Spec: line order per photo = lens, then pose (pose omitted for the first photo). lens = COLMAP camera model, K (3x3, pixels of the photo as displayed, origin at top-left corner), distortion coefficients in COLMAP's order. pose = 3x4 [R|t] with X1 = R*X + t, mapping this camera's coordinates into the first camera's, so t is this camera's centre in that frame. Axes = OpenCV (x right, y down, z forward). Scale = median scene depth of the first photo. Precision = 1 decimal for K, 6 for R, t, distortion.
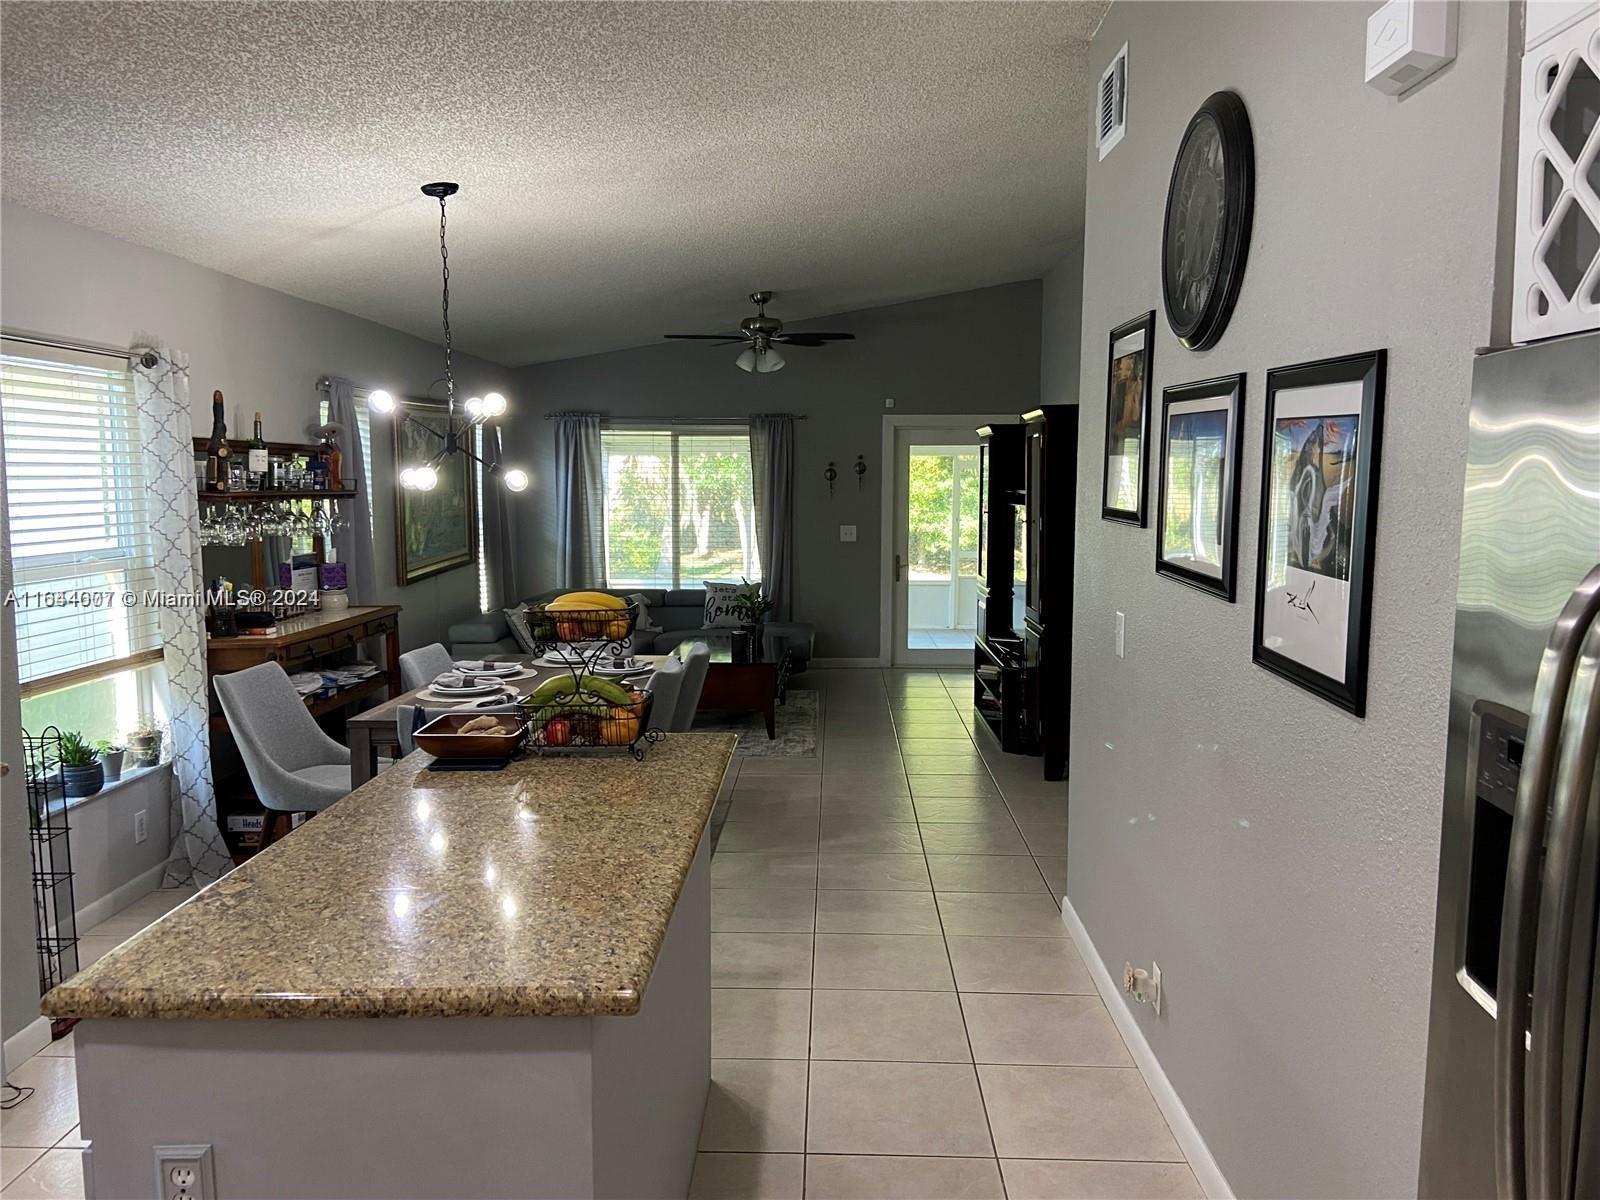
lens RADIAL K [[1206.2, 0, 813.9], [0, 1206.2, 602.9], [0, 0, 1]] dist [0.102219, -0.114776]
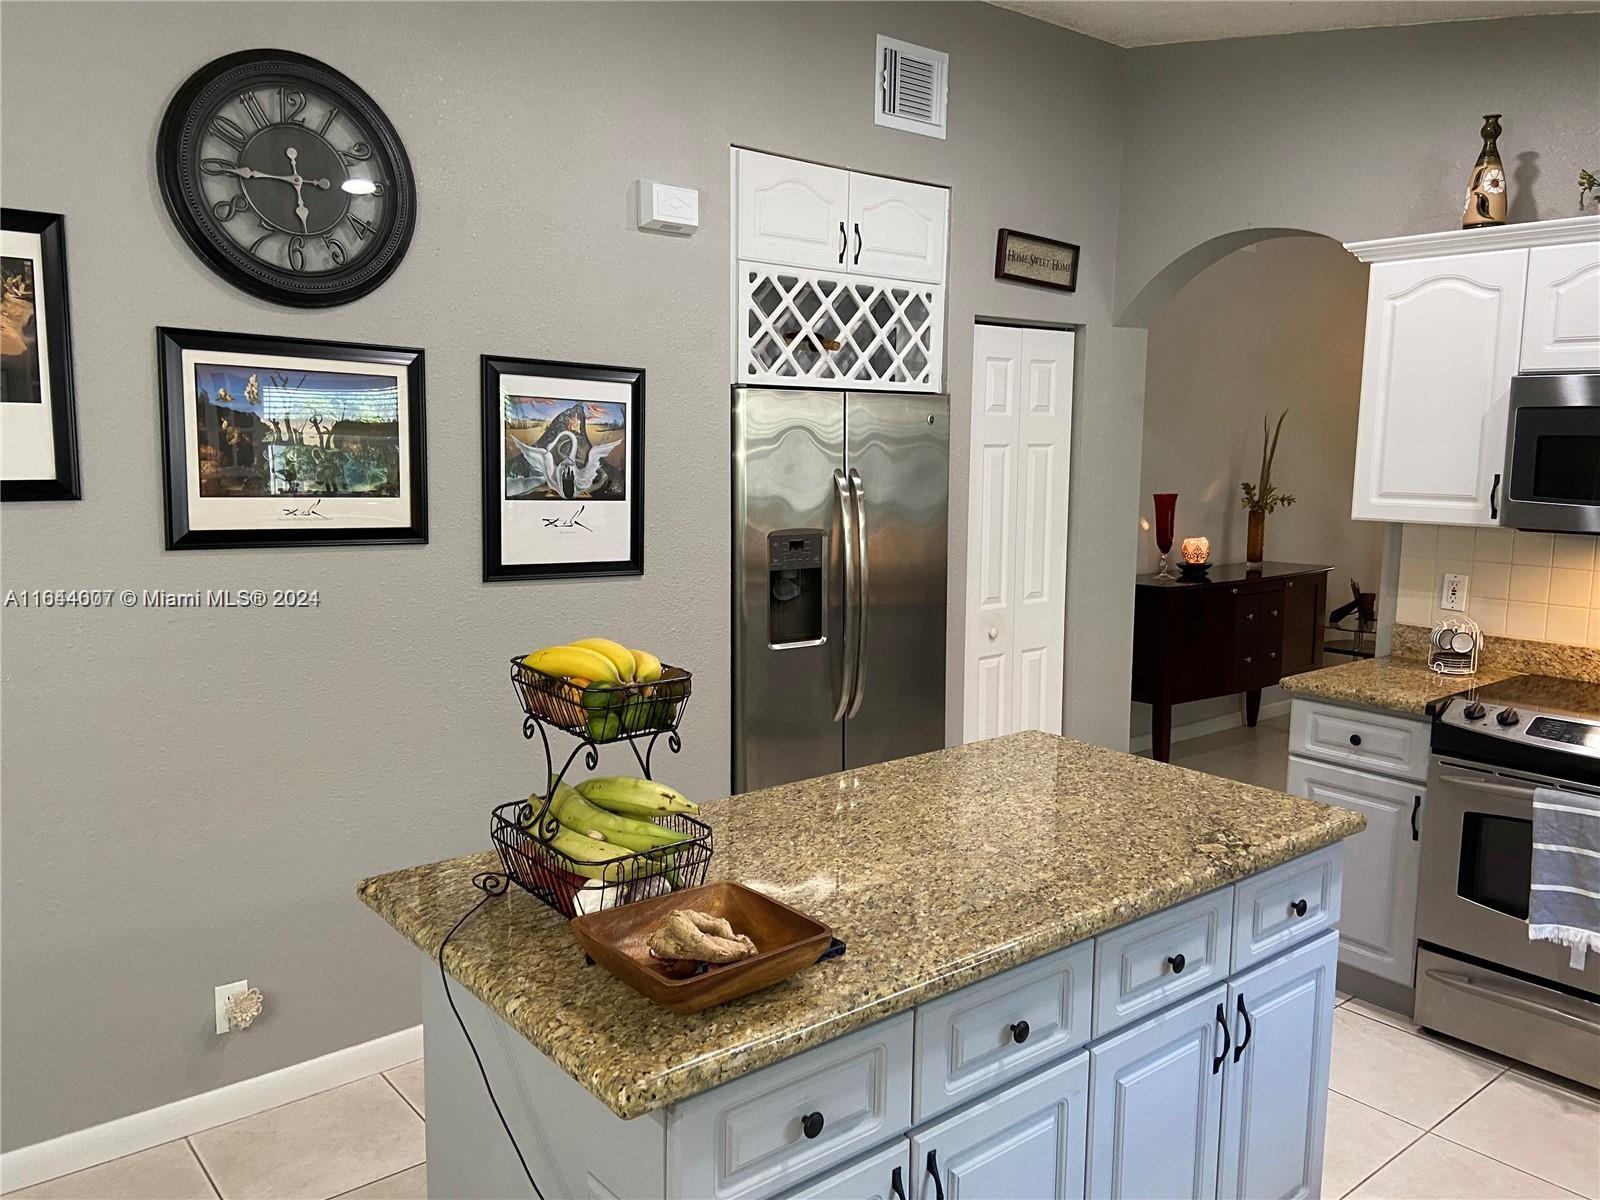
lens RADIAL K [[1206.2, 0, 802.8], [0, 1206.2, 598.1], [0, 0, 1]] dist [0.102219, -0.114776]
pose [[-0.647268, -0.105563, 0.754918, -0.872175], [0.071851, 0.977506, 0.198293, -0.173322], [-0.758869, 0.182590, -0.625123, 1.625346]]
